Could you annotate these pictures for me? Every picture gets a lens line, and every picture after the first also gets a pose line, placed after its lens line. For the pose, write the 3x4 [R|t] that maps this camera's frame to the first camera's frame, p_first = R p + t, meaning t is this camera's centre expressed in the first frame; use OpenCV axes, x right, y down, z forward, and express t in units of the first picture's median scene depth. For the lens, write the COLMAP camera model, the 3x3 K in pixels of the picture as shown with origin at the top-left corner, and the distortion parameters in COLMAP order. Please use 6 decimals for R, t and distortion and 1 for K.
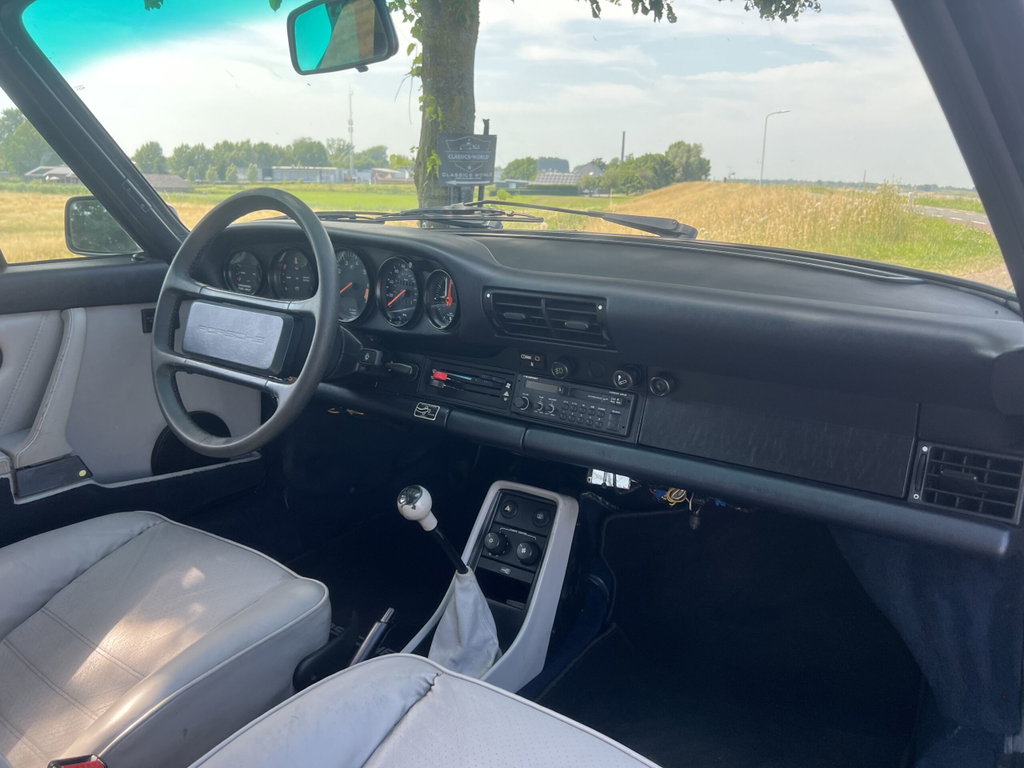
lens RADIAL K [[780.3, 0, 512.0], [0, 780.3, 384.0], [0, 0, 1]] dist [0.015834, -0.004464]
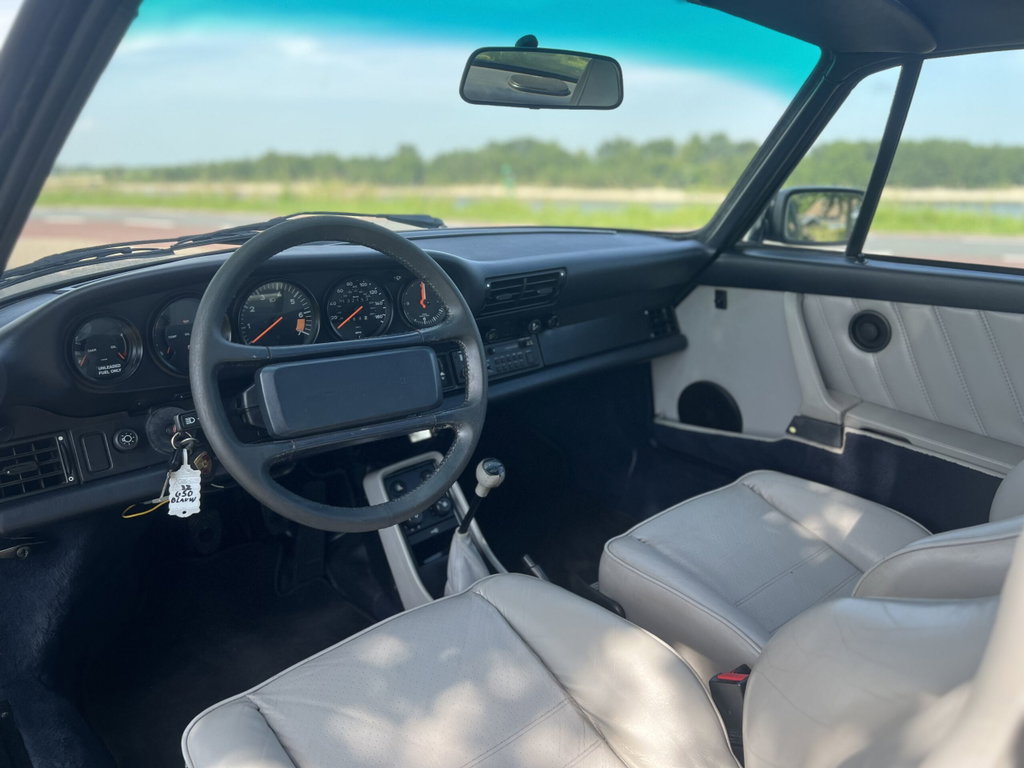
lens RADIAL K [[785.0, 0, 512.0], [0, 785.0, 384.0], [0, 0, 1]] dist [0.013602, -0.012211]
pose [[0.202779, -0.279687, 0.938433, -1.185344], [0.256659, 0.940019, 0.224700, -0.227978], [-0.944990, 0.195293, 0.262401, 0.649396]]
